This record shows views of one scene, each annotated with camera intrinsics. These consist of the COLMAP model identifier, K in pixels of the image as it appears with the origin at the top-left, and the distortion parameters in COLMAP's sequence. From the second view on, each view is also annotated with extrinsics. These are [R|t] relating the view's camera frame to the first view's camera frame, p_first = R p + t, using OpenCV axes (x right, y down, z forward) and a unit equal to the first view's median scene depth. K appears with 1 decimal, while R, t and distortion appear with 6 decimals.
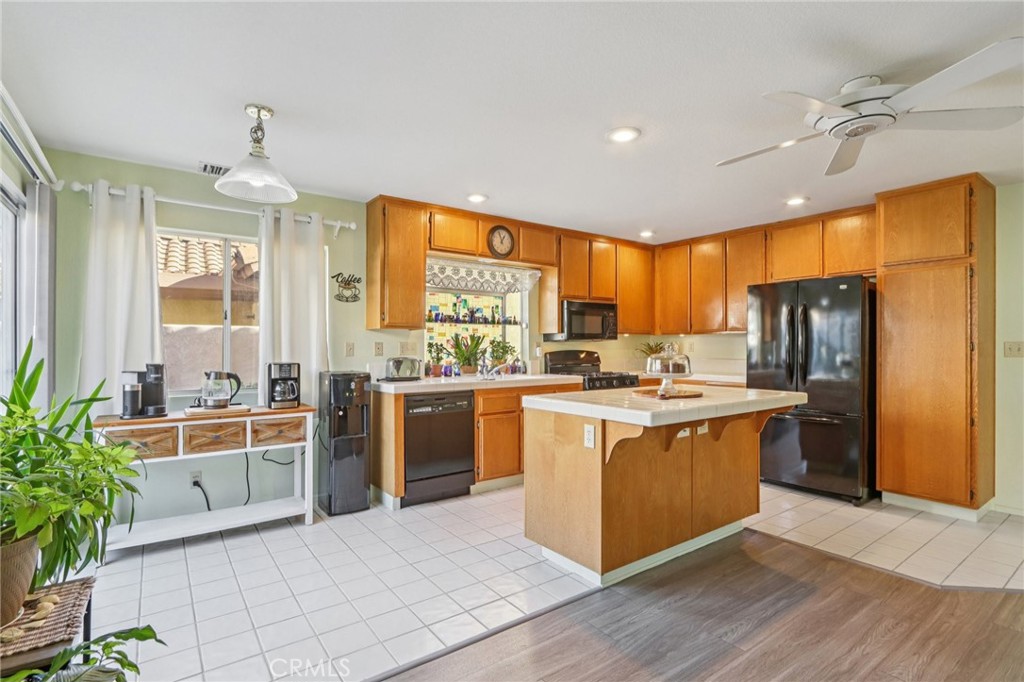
lens RADIAL K [[495.4, 0, 516.7], [0, 495.4, 345.6], [0, 0, 1]] dist [-0.012821, 0.000375]
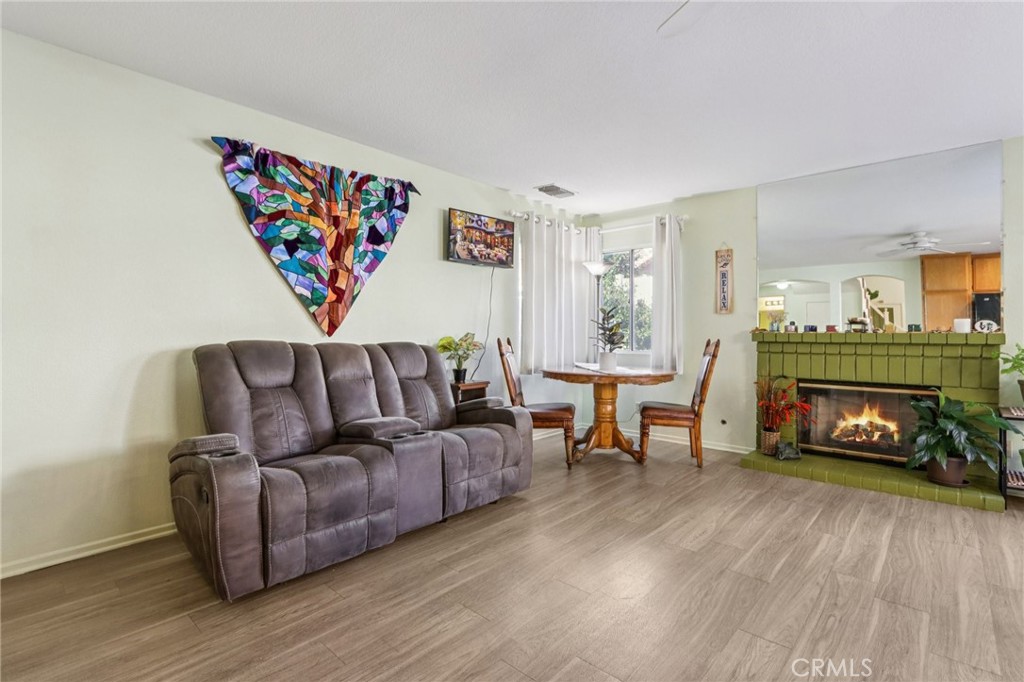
lens RADIAL K [[477.5, 0, 514.1], [0, 477.5, 336.0], [0, 0, 1]] dist [-0.013576, 0.000879]
pose [[-0.979042, -0.005687, -0.203577, 0.668754], [-0.005789, 0.999983, -0.000093, 0.042387], [0.203574, 0.001087, -0.979059, 0.826130]]
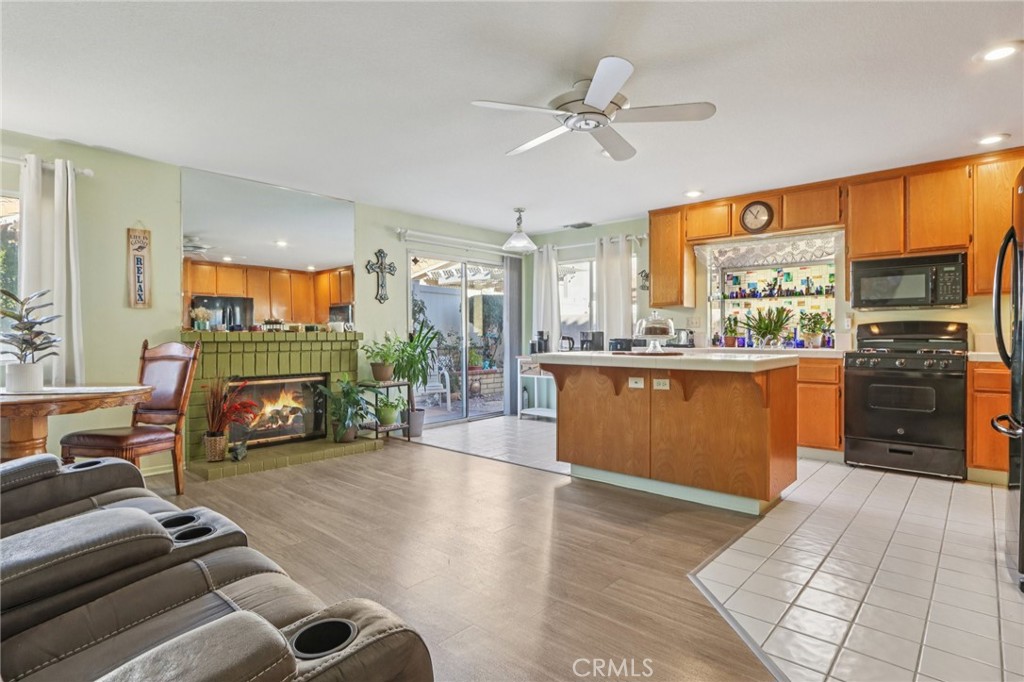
lens RADIAL K [[536.0, 0, 510.4], [0, 536.0, 336.8], [0, 0, 1]] dist [-0.013785, 0.000183]
pose [[0.203942, 0.002734, -0.978979, 1.096806], [0.003220, 0.999989, 0.003464, 0.039932], [0.978978, -0.003858, 0.203931, 0.310992]]
